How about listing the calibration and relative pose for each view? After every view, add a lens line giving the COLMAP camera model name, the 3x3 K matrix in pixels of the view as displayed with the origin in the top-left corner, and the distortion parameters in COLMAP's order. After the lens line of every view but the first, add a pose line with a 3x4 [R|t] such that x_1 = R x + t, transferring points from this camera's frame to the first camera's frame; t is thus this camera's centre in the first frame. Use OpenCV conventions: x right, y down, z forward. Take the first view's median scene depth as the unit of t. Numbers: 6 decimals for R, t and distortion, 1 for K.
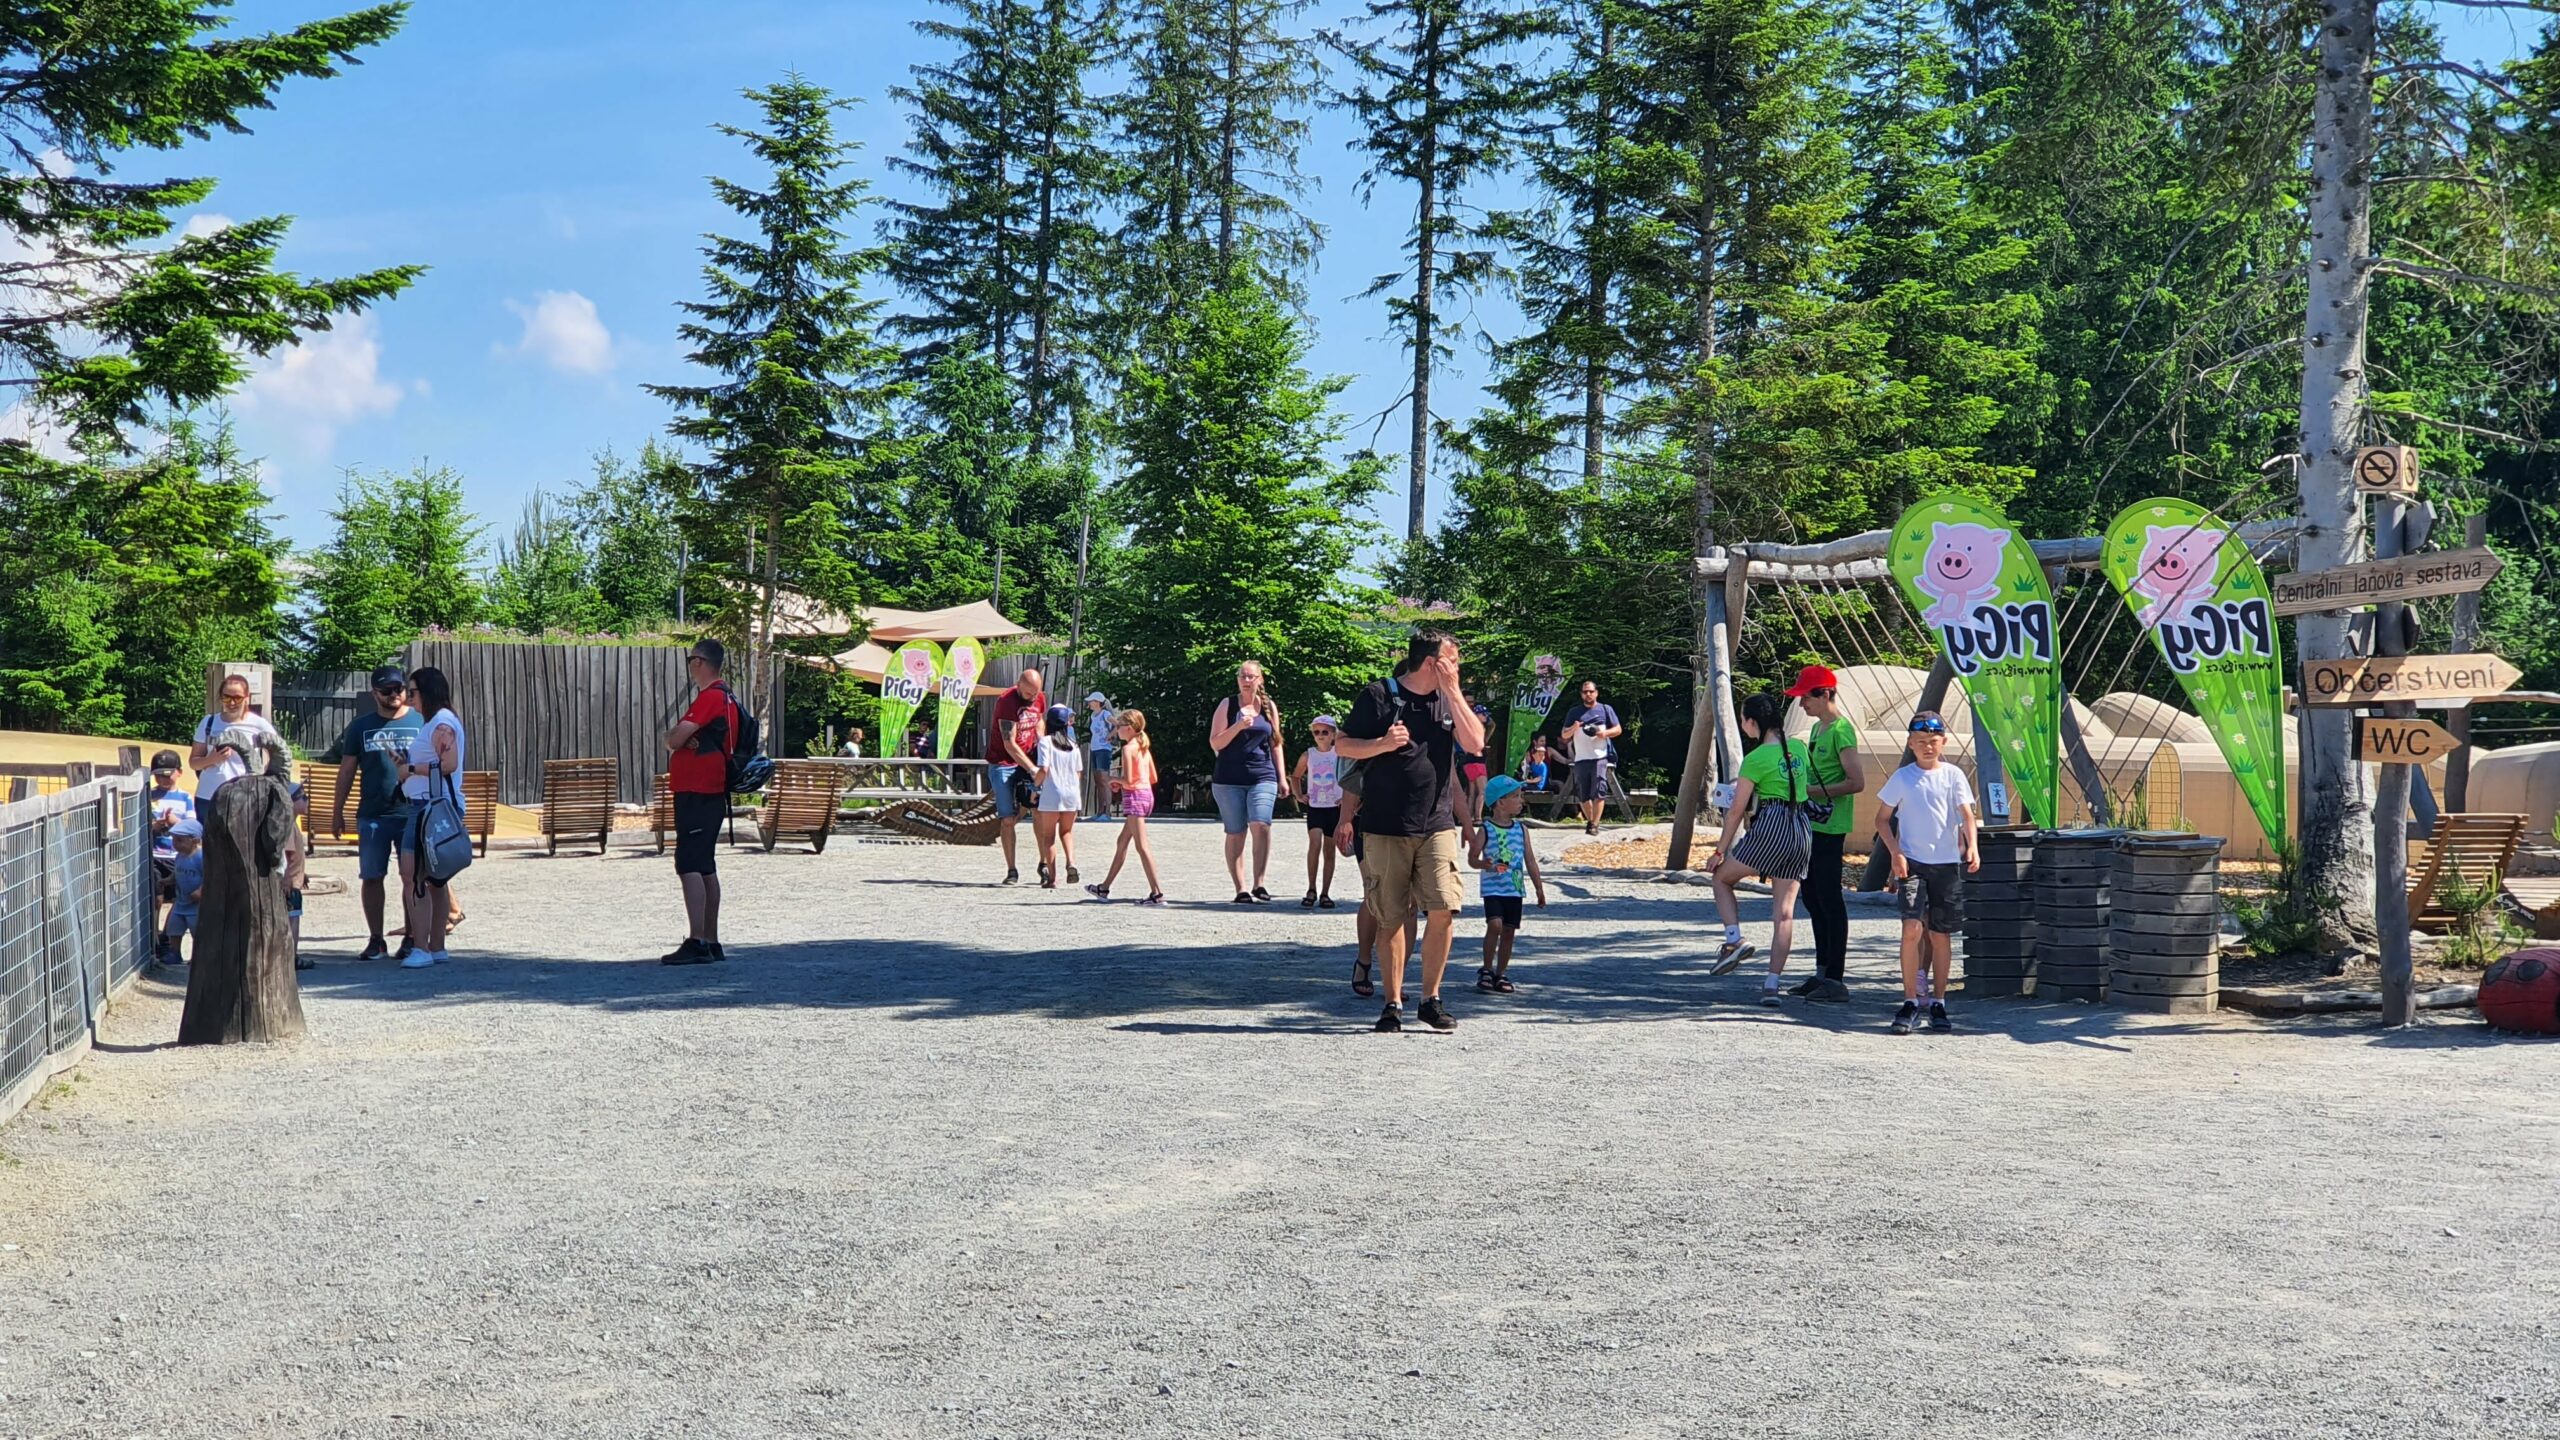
lens RADIAL K [[3972.7, 0, 1282.0], [0, 3972.7, 724.1], [0, 0, 1]] dist [0.113533, 0.000000]
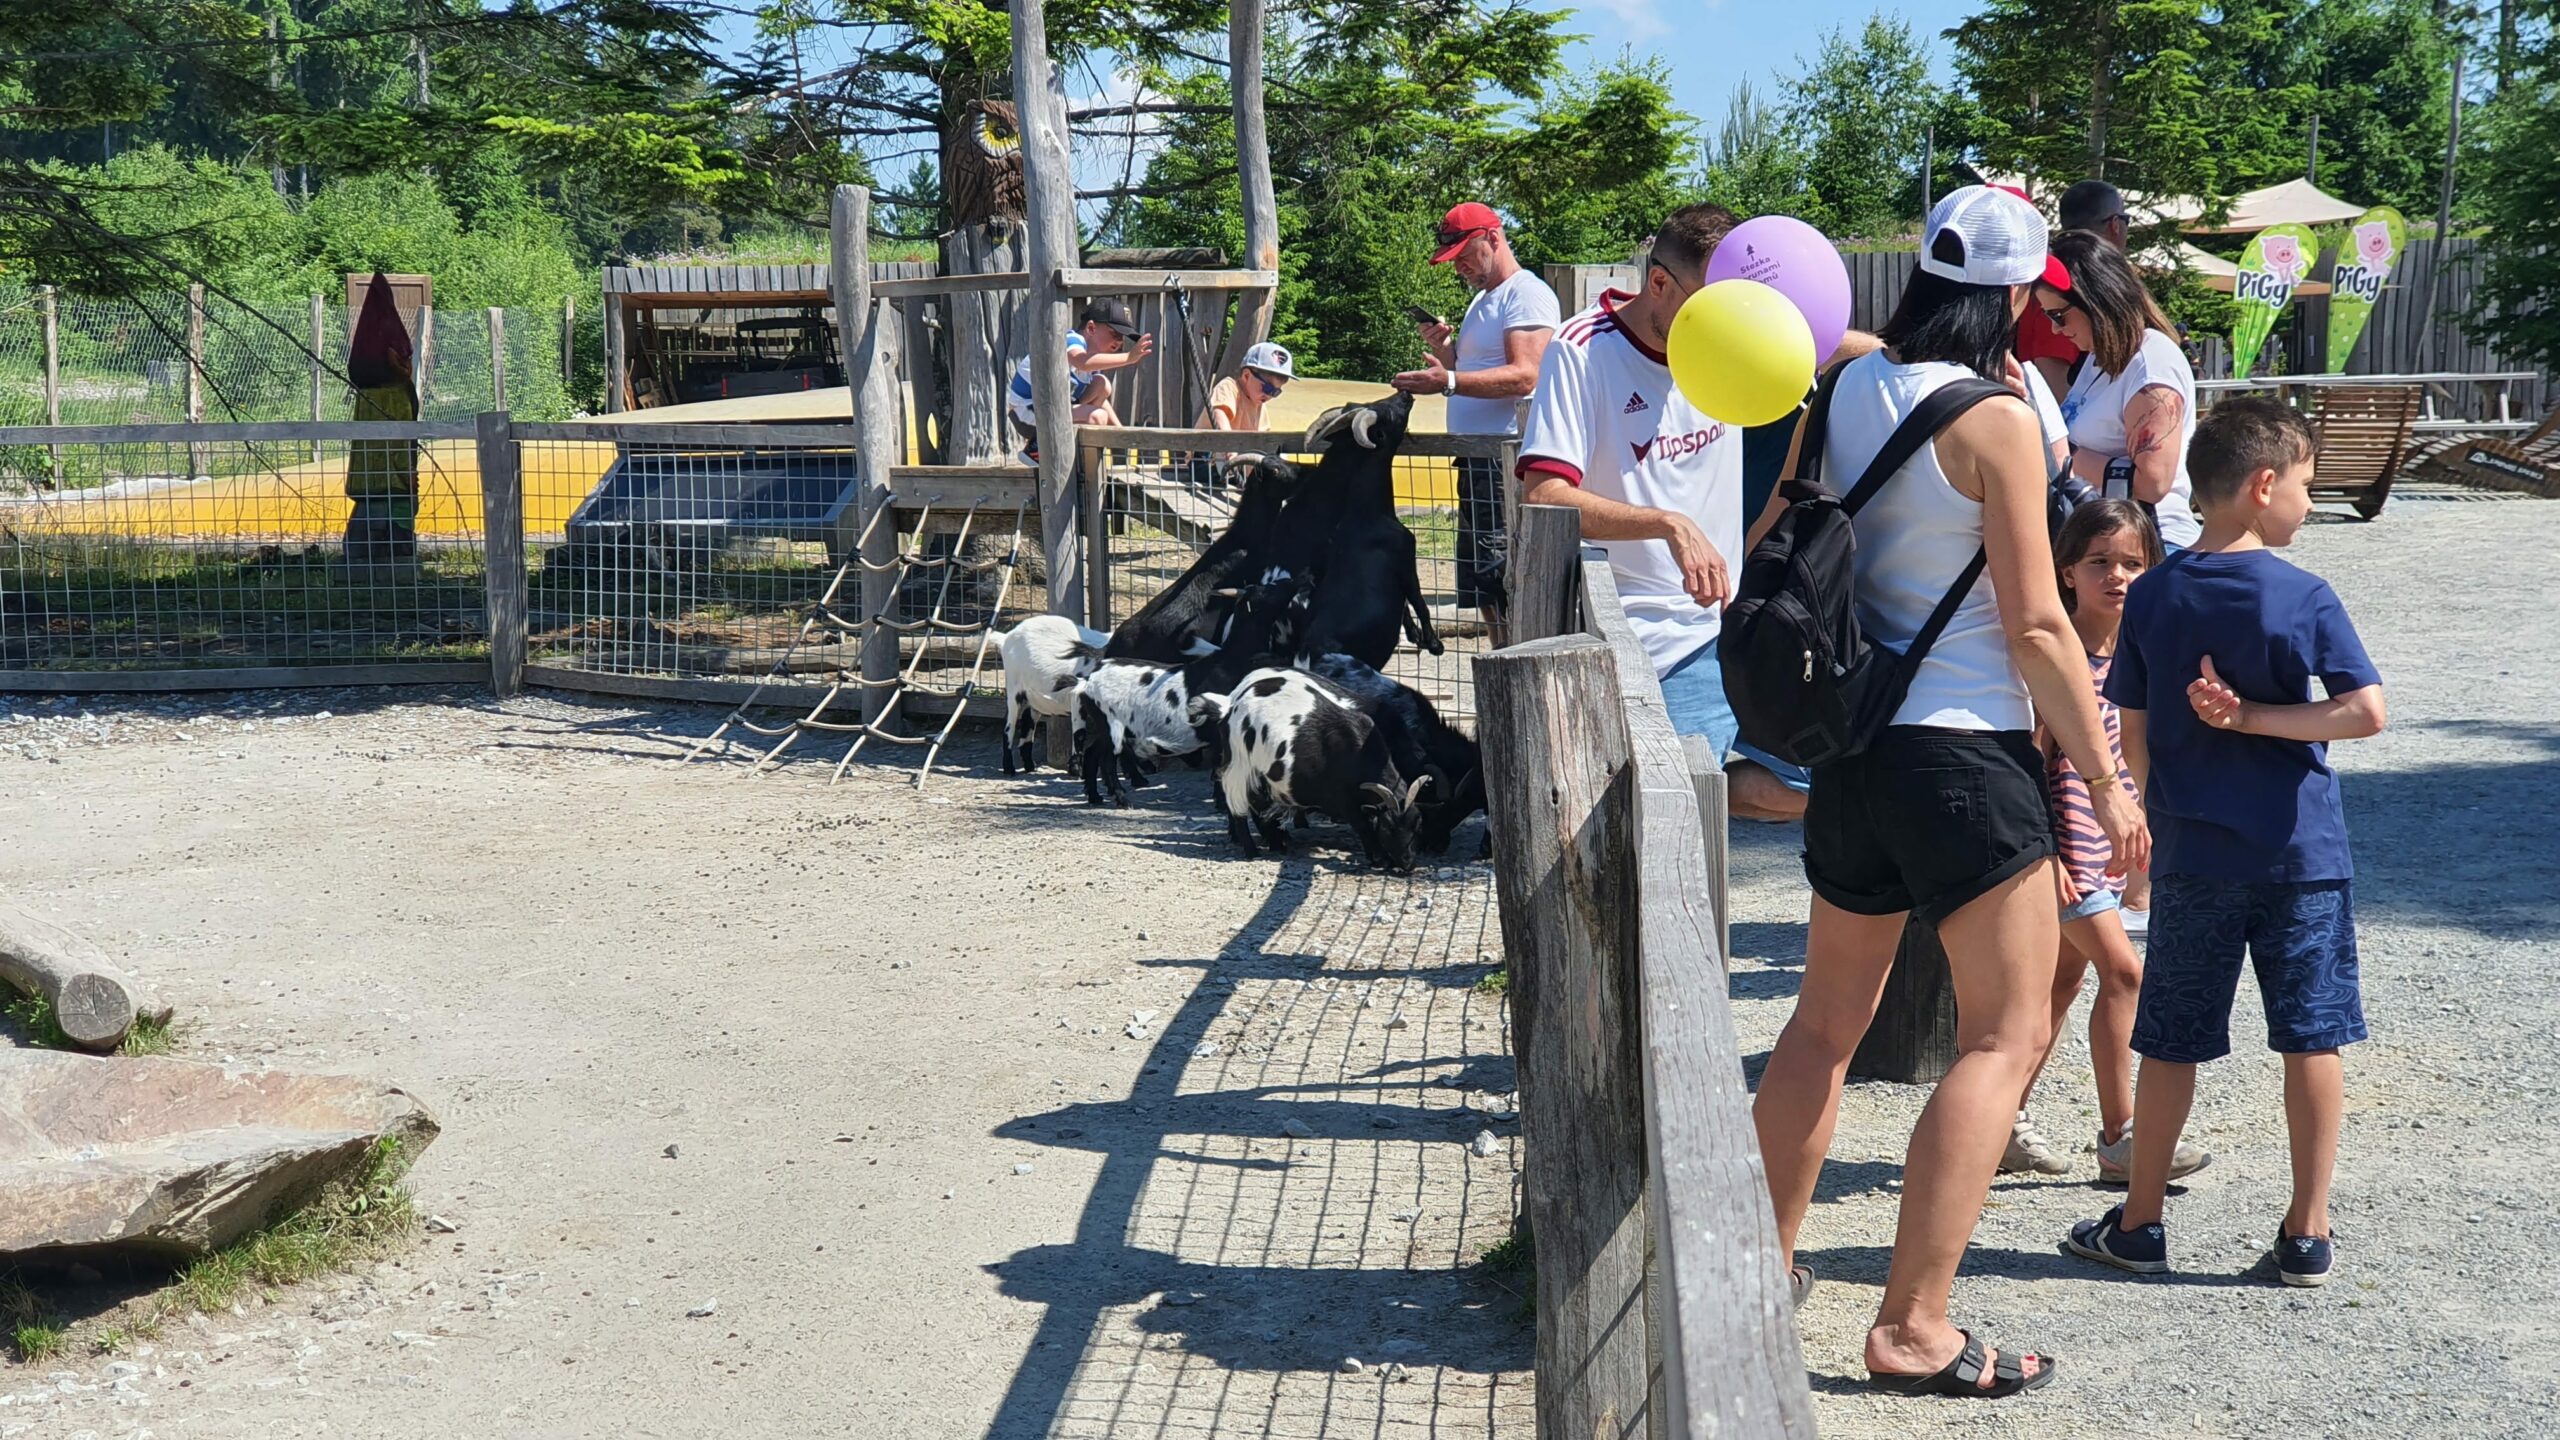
lens RADIAL K [[3972.7, 0, 1278.7], [0, 3972.7, 721.6], [0, 0, 1]] dist [0.113533, 0.000000]
pose [[0.961332, -0.004472, -0.275356, -0.050236], [0.030450, 0.995464, 0.090138, -0.000425], [0.273704, -0.095037, 0.957107, 0.134688]]
